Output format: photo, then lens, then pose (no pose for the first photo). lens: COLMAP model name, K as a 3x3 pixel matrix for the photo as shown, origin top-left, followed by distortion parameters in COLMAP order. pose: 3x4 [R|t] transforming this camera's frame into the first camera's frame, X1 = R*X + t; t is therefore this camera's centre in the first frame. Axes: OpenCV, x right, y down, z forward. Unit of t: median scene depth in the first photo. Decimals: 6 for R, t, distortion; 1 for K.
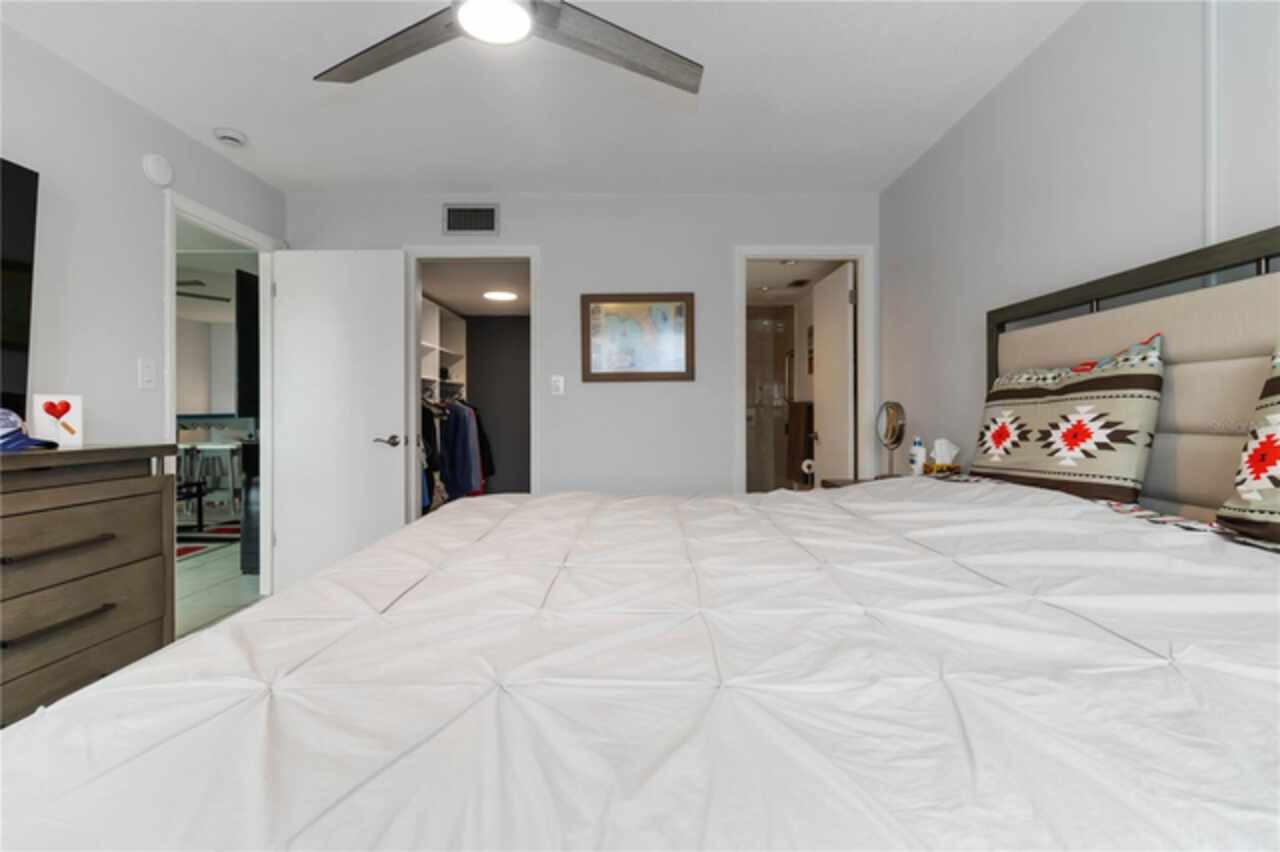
lens RADIAL K [[592.8, 0, 643.1], [0, 592.8, 416.9], [0, 0, 1]] dist [0.002841, 0.001529]
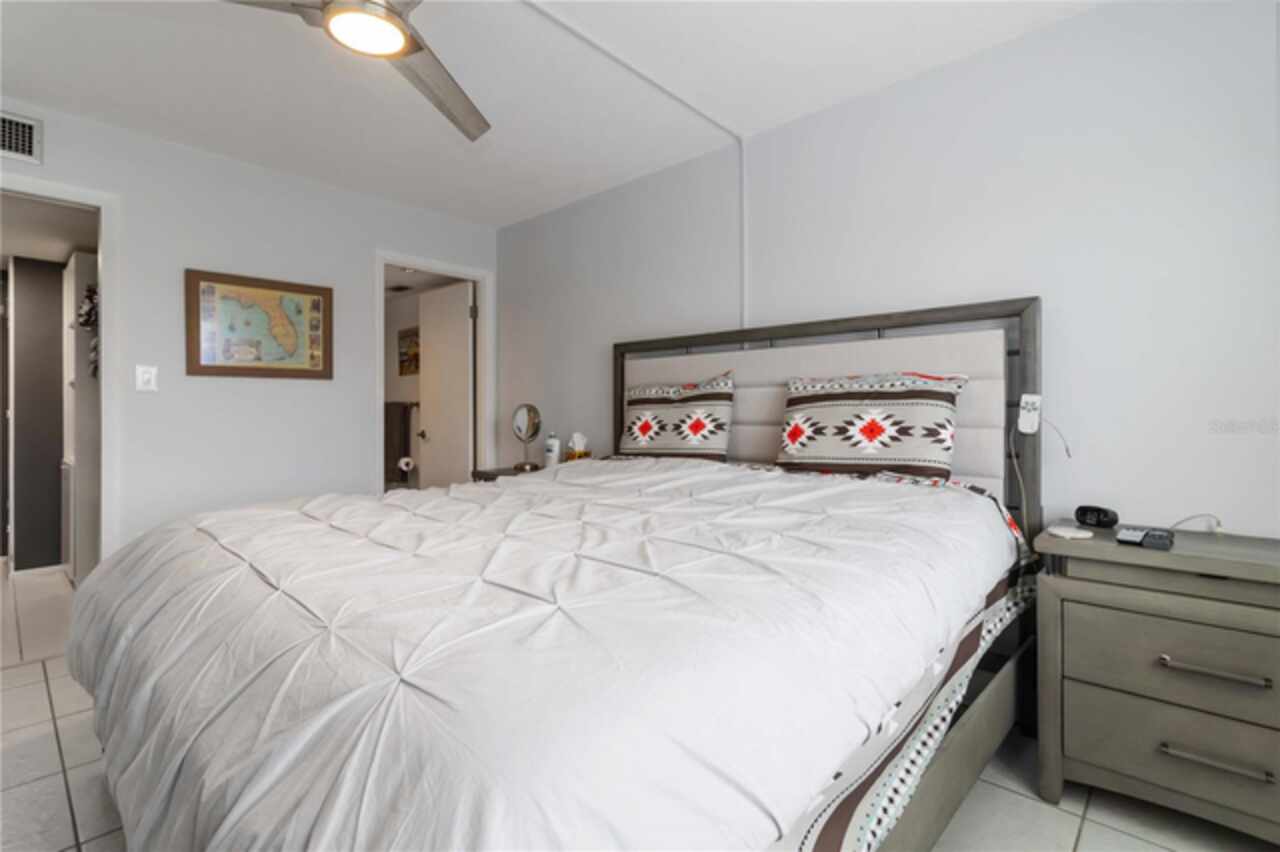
lens RADIAL K [[592.8, 0, 635.2], [0, 592.8, 419.2], [0, 0, 1]] dist [0.002841, 0.001529]
pose [[0.683440, -0.006958, 0.729974, -0.579845], [0.003308, 0.999974, 0.006434, -0.001726], [-0.730000, -0.001983, 0.683445, -0.040790]]
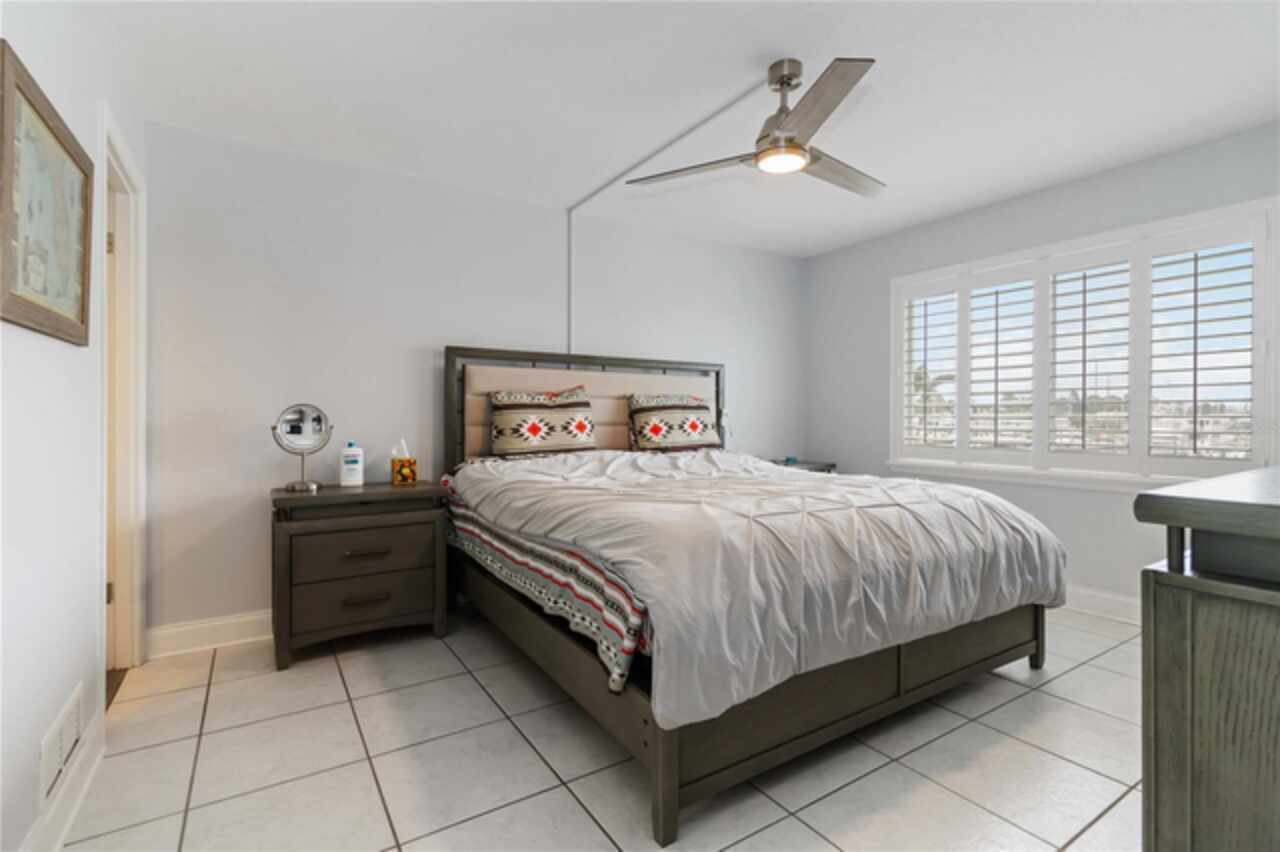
lens RADIAL K [[592.8, 0, 637.5], [0, 592.8, 421.9], [0, 0, 1]] dist [0.002841, 0.001529]
pose [[-0.548574, -0.006577, 0.836076, -1.130990], [0.002437, 0.999952, 0.009466, -0.008211], [-0.836099, 0.007230, -0.548532, 1.830209]]
